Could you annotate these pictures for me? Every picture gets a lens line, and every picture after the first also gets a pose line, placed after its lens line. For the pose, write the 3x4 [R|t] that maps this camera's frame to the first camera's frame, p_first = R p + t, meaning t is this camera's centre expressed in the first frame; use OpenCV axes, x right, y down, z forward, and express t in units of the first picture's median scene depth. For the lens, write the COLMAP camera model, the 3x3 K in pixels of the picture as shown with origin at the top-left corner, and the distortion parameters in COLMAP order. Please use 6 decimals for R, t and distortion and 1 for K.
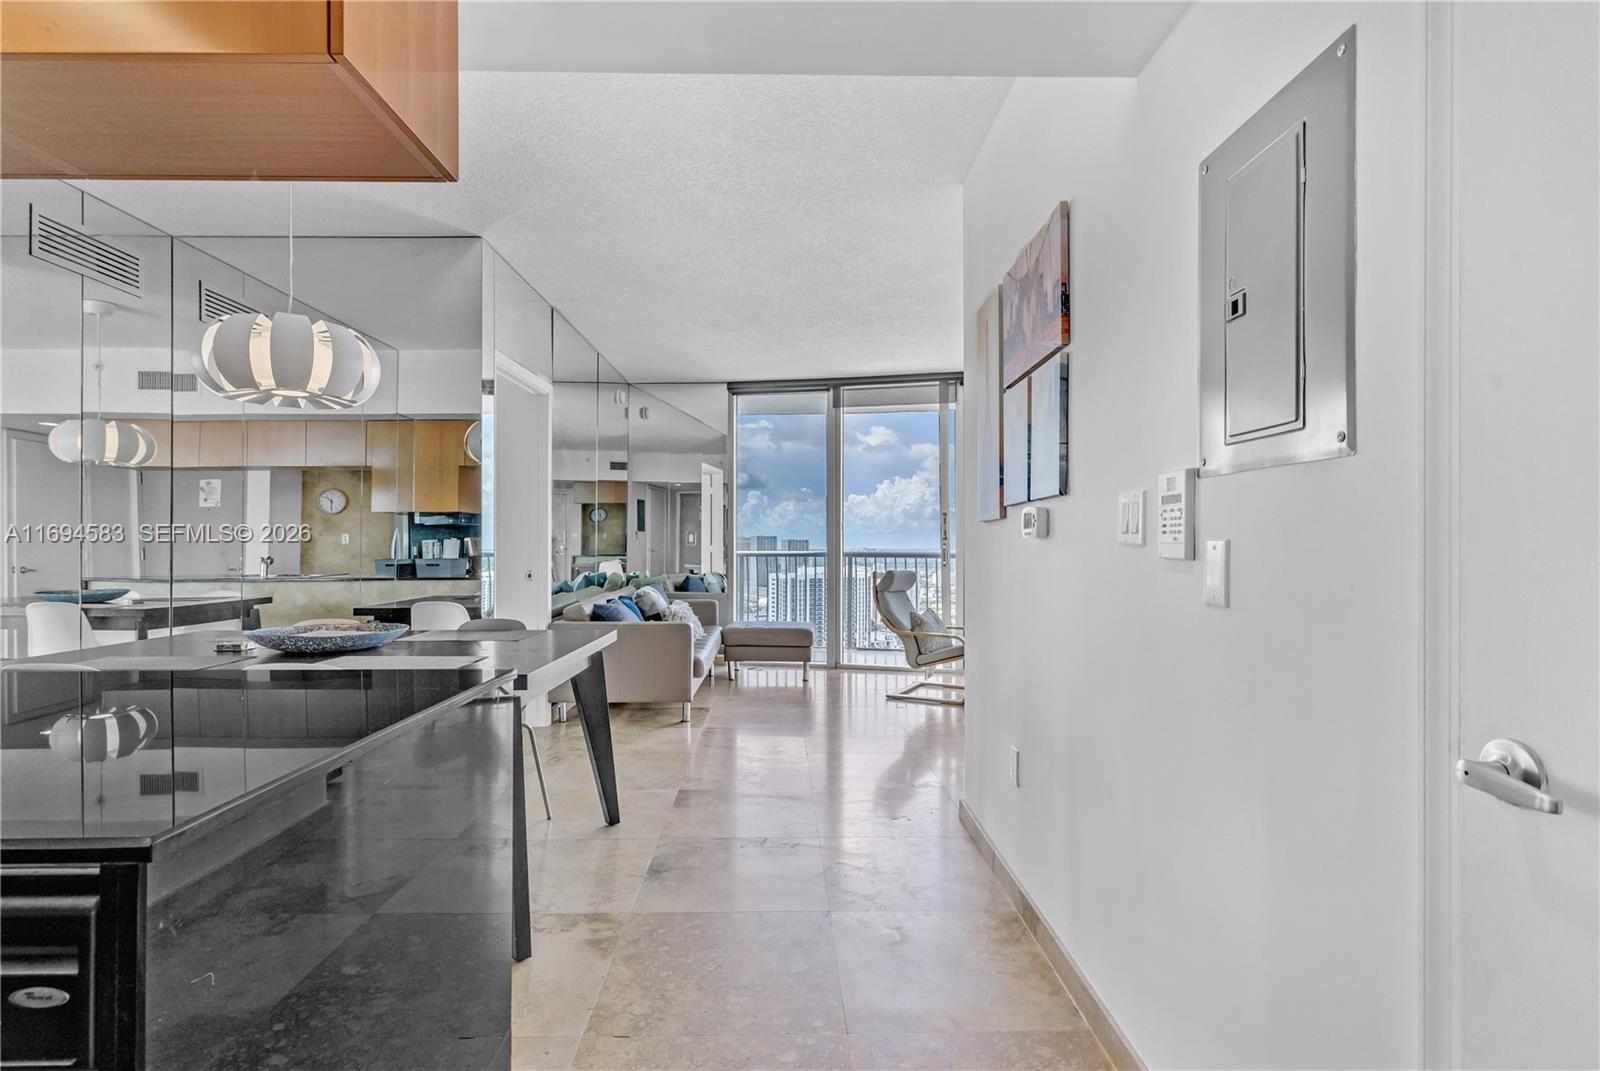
lens RADIAL K [[790.3, 0, 802.0], [0, 790.3, 539.9], [0, 0, 1]] dist [0.002127, 0.001907]
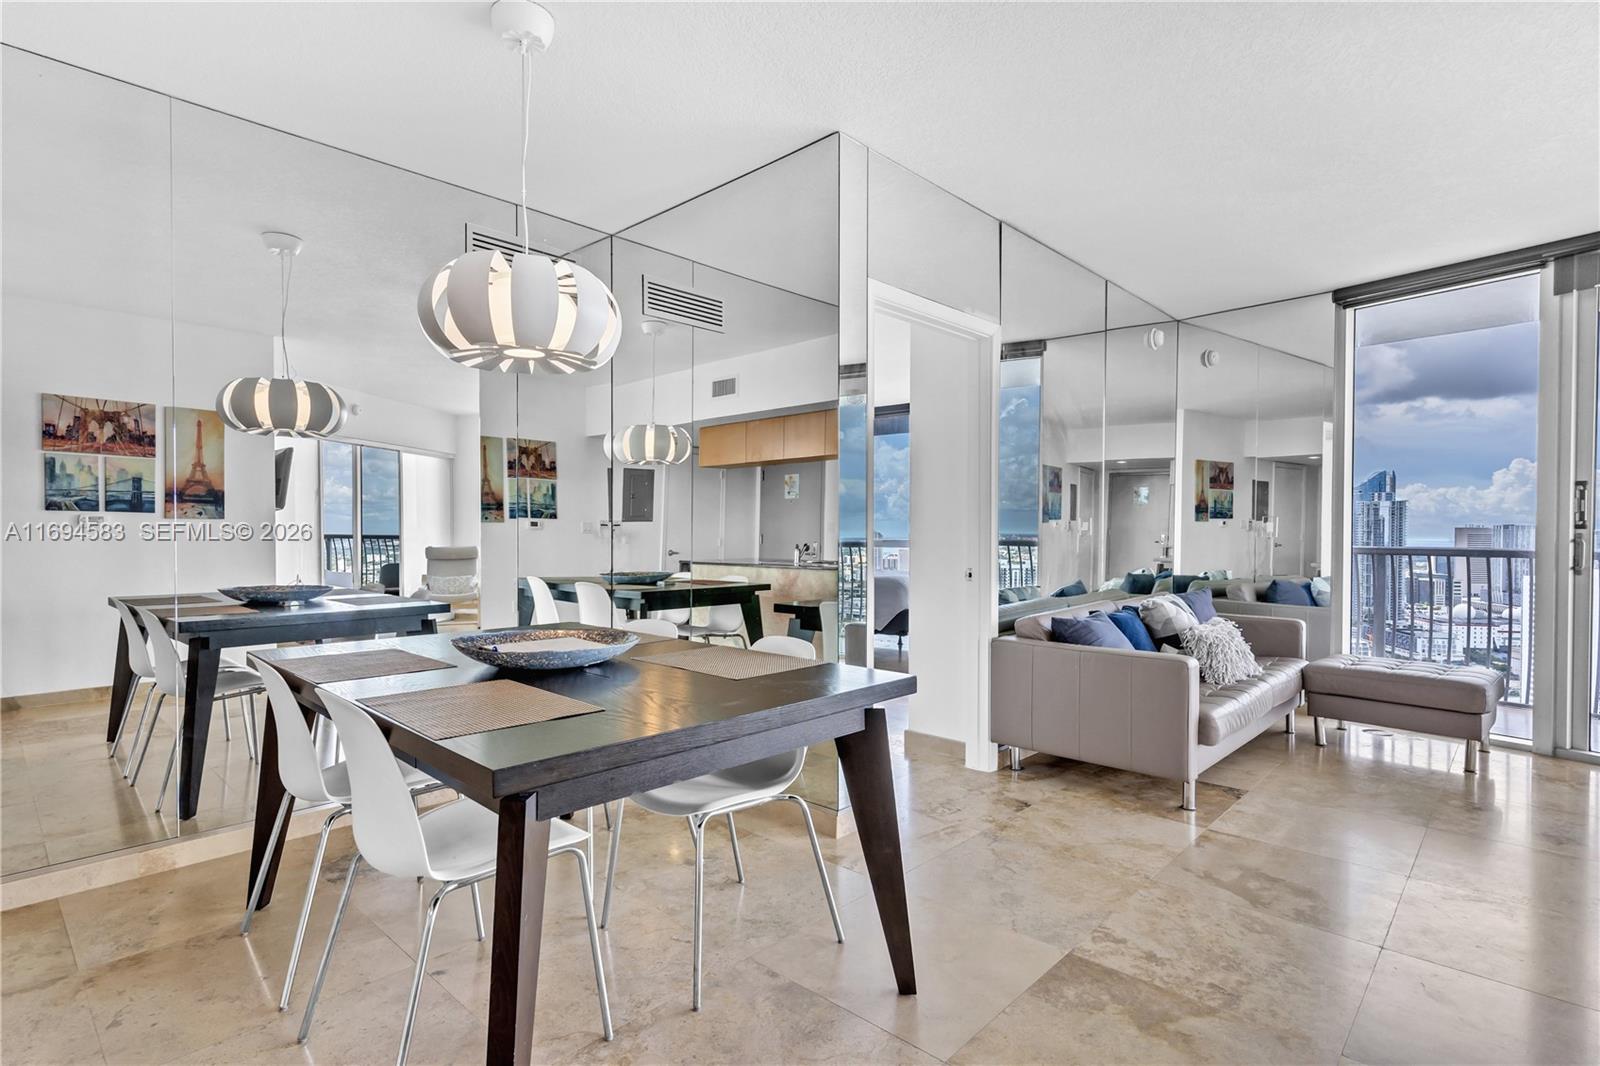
lens RADIAL K [[790.3, 0, 799.9], [0, 790.3, 539.5], [0, 0, 1]] dist [0.002127, 0.001907]
pose [[0.712169, 0.012842, -0.701890, 0.065554], [-0.002630, 0.999874, 0.015627, -0.001229], [0.702003, -0.009283, 0.712114, 0.257402]]
